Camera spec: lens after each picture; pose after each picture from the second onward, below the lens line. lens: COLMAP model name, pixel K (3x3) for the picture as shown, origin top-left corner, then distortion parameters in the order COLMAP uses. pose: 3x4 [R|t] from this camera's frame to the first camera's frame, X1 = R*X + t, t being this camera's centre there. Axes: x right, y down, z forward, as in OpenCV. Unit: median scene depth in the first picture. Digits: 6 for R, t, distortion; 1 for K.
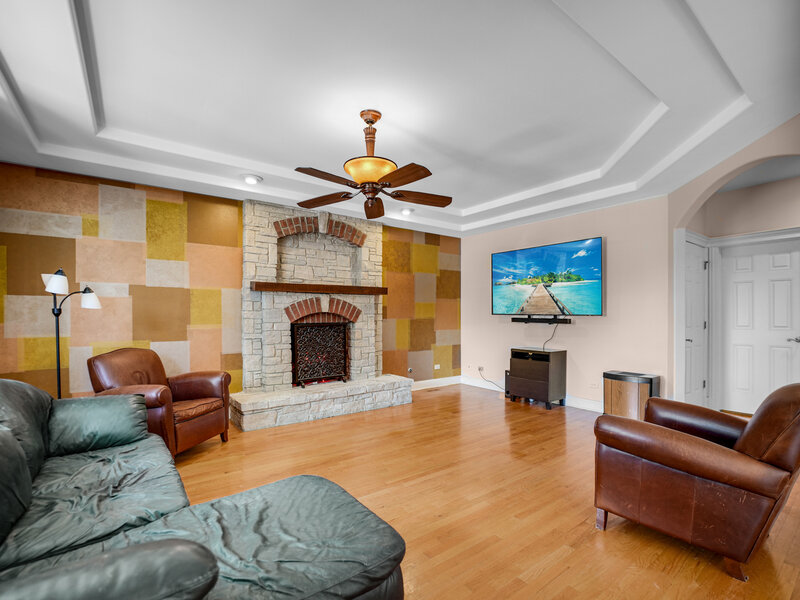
lens RADIAL K [[372.0, 0, 397.3], [0, 372.0, 318.4], [0, 0, 1]] dist [-0.030000, -0.000518]
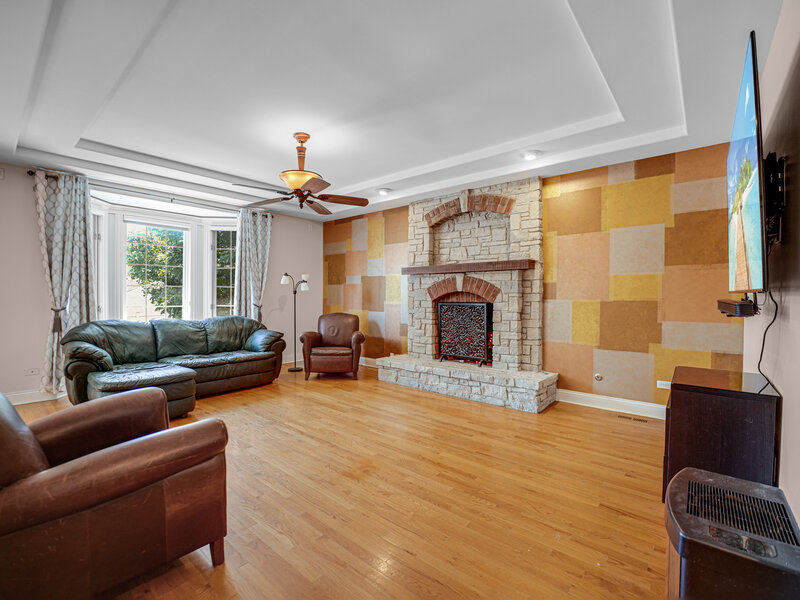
lens RADIAL K [[369.0, 0, 400.0], [0, 369.0, 300.0], [0, 0, 1]] dist [-0.027187, -0.000671]
pose [[0.222508, 0.013411, -0.974839, 0.739086], [-0.014487, 0.999840, 0.010448, -0.001445], [0.974823, 0.011798, 0.222667, 0.621371]]
